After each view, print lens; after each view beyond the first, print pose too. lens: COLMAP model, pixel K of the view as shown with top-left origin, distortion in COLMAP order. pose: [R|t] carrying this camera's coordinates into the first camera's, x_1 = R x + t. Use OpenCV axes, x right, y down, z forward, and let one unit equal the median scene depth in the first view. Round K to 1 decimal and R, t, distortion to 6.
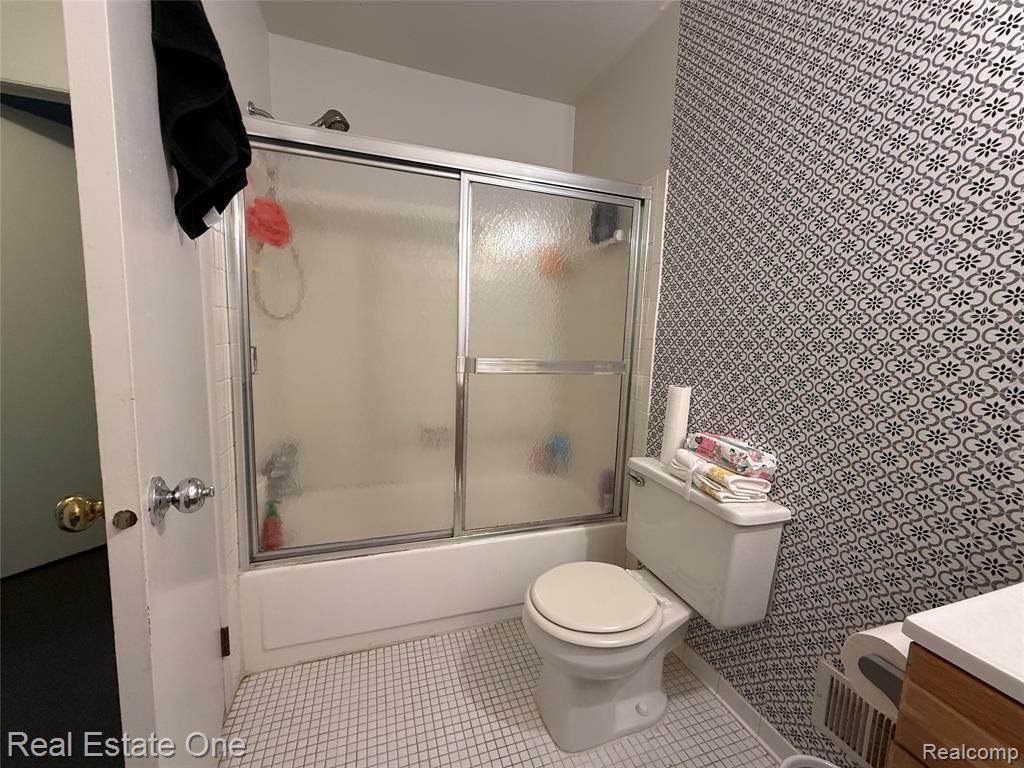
lens RADIAL K [[404.2, 0, 510.0], [0, 404.2, 383.0], [0, 0, 1]] dist [0.000525, -0.000002]
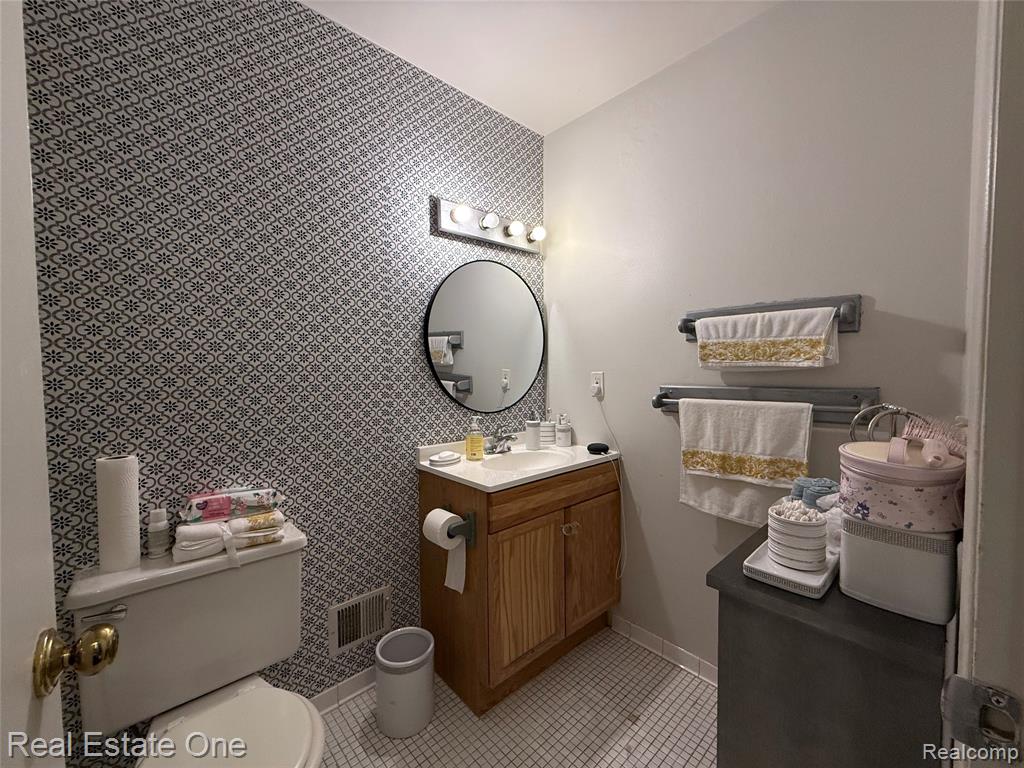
lens RADIAL K [[404.2, 0, 510.0], [0, 404.2, 383.0], [0, 0, 1]] dist [0.000525, -0.000002]
pose [[-0.410080, -0.066876, 0.909595, -0.610256], [0.091633, 0.989241, 0.114043, -0.167028], [-0.907435, 0.130116, -0.399539, 0.757654]]
